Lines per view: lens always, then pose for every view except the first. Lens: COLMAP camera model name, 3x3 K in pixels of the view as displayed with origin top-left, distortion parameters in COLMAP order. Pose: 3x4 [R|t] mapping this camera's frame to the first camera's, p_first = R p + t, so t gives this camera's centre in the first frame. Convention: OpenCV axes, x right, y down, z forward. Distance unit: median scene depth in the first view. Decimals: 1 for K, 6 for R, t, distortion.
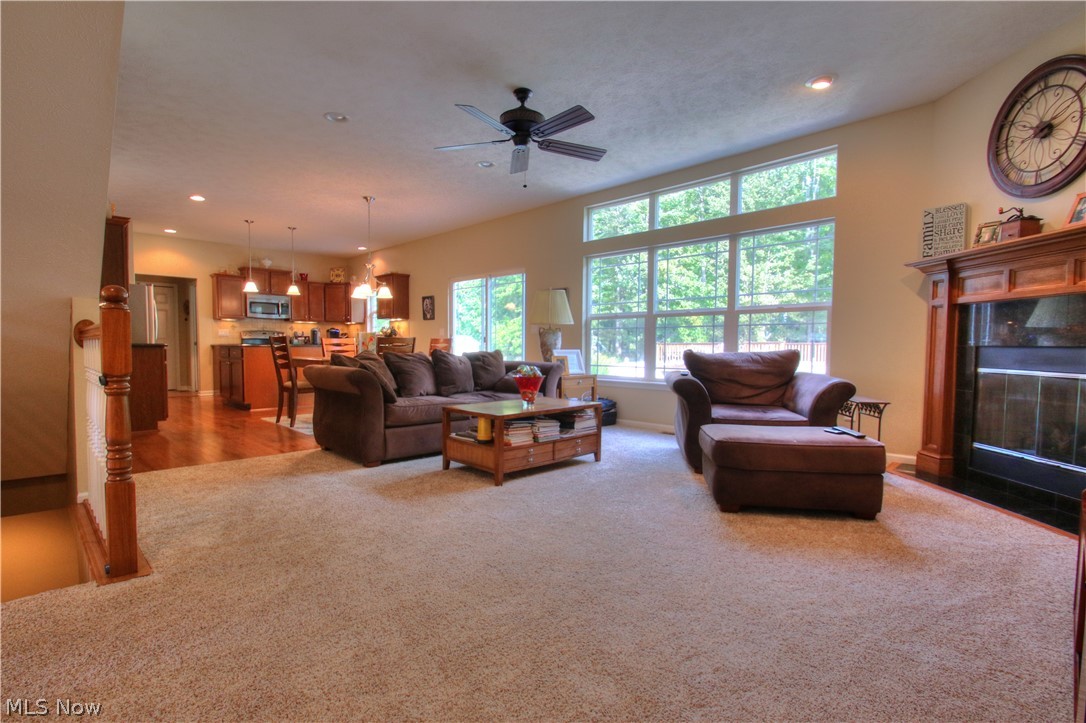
lens RADIAL K [[507.9, 0, 527.7], [0, 507.9, 373.8], [0, 0, 1]] dist [0.000309, -0.000266]
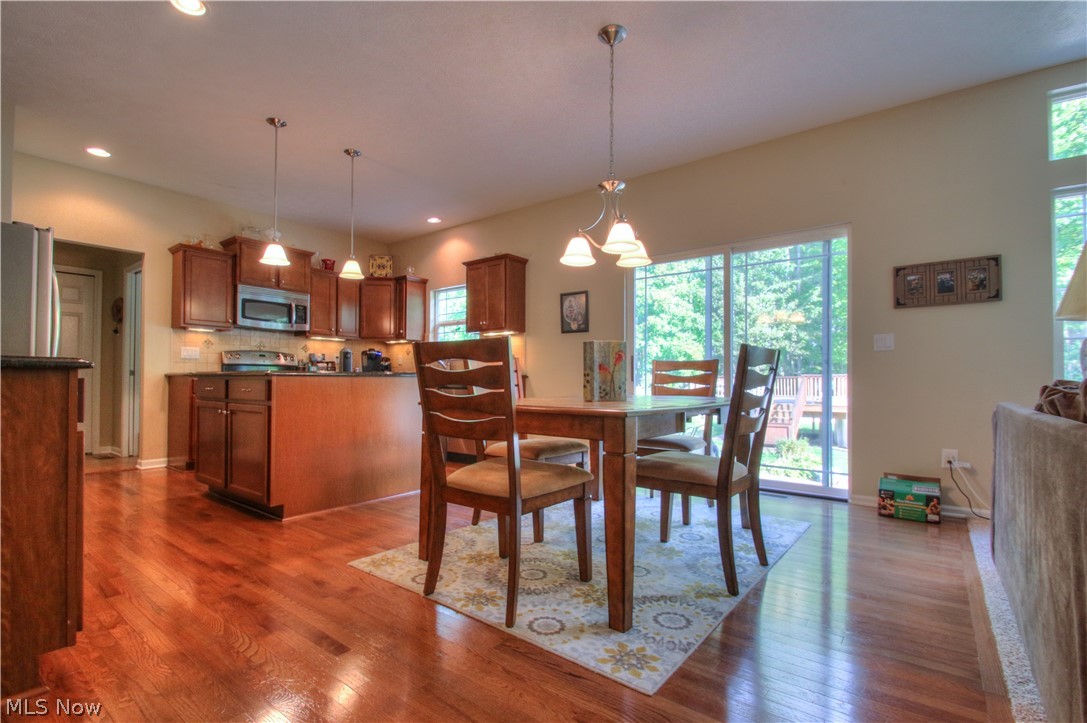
lens RADIAL K [[499.9, 0, 546.4], [0, 499.9, 377.3], [0, 0, 1]] dist [0.000024, -0.012023]
pose [[0.989472, -0.000068, 0.144726, -0.287098], [0.008760, 0.998195, -0.059418, -0.017831], [-0.144461, 0.060060, 0.987686, 0.399179]]
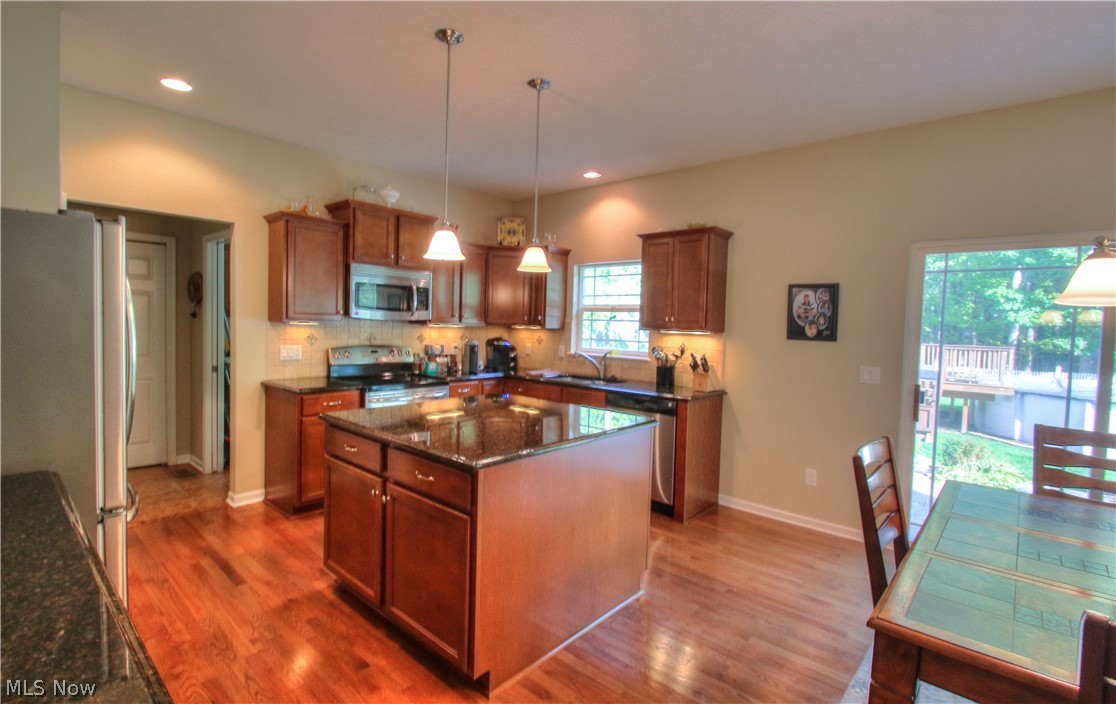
lens RADIAL K [[525.7, 0, 558.0], [0, 525.7, 352.0], [0, 0, 1]] dist [-0.000701, -0.000312]
pose [[0.997578, 0.020481, 0.066473, -0.398075], [-0.020404, 0.999790, -0.001829, -0.084202], [-0.066496, 0.000469, 0.997787, 0.535090]]
